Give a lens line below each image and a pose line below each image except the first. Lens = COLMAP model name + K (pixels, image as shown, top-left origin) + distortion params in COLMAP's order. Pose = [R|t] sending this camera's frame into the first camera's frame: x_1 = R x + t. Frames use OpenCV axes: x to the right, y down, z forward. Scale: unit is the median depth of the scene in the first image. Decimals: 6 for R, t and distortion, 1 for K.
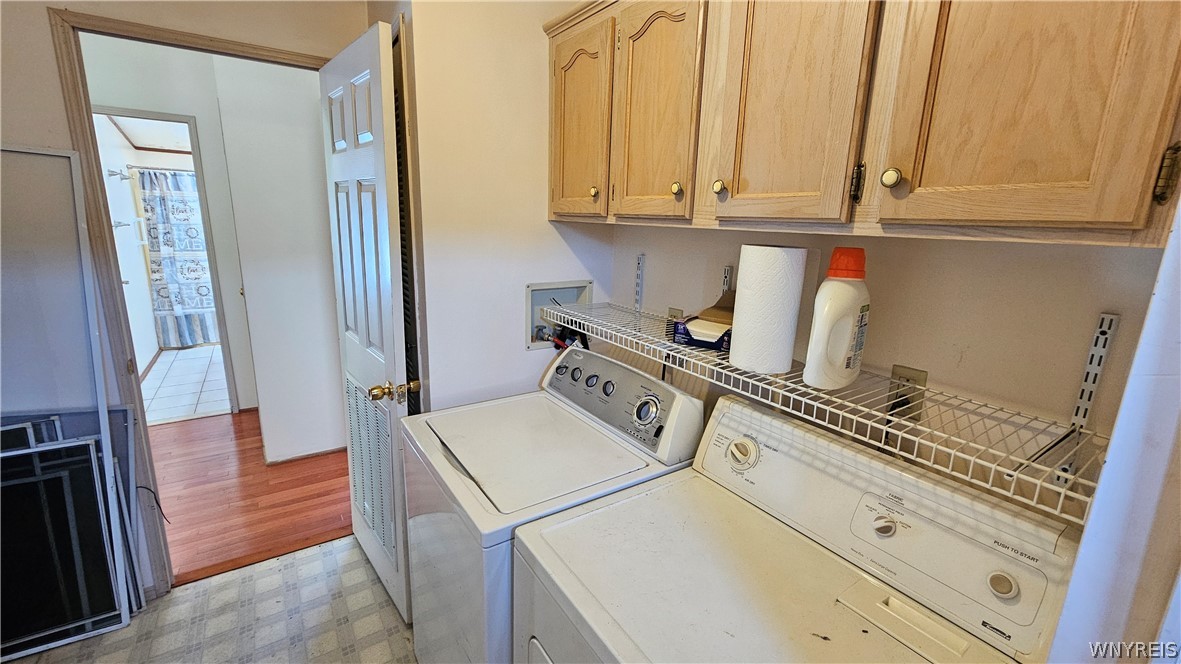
lens RADIAL K [[481.4, 0, 589.3], [0, 481.4, 327.8], [0, 0, 1]] dist [0.002370, -0.001017]
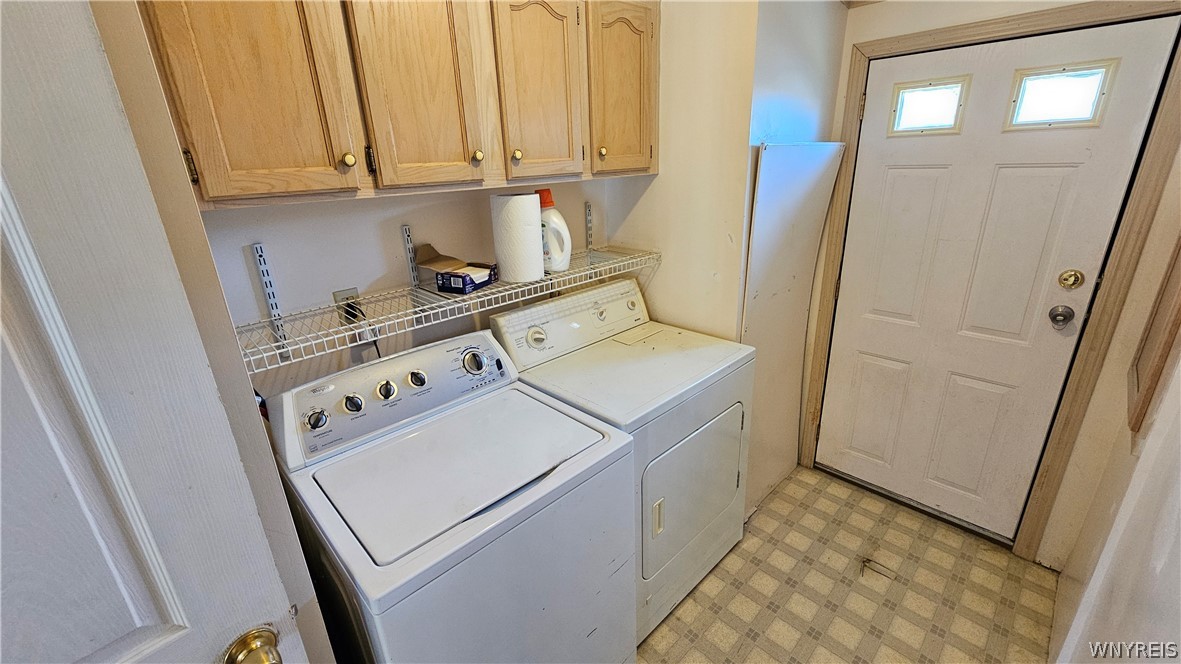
lens RADIAL K [[481.4, 0, 589.5], [0, 481.4, 329.1], [0, 0, 1]] dist [0.002370, -0.001017]
pose [[-0.175010, -0.353920, 0.918756, -1.070897], [0.250576, 0.886419, 0.389195, -0.301065], [-0.952146, 0.298331, -0.066449, 0.939114]]
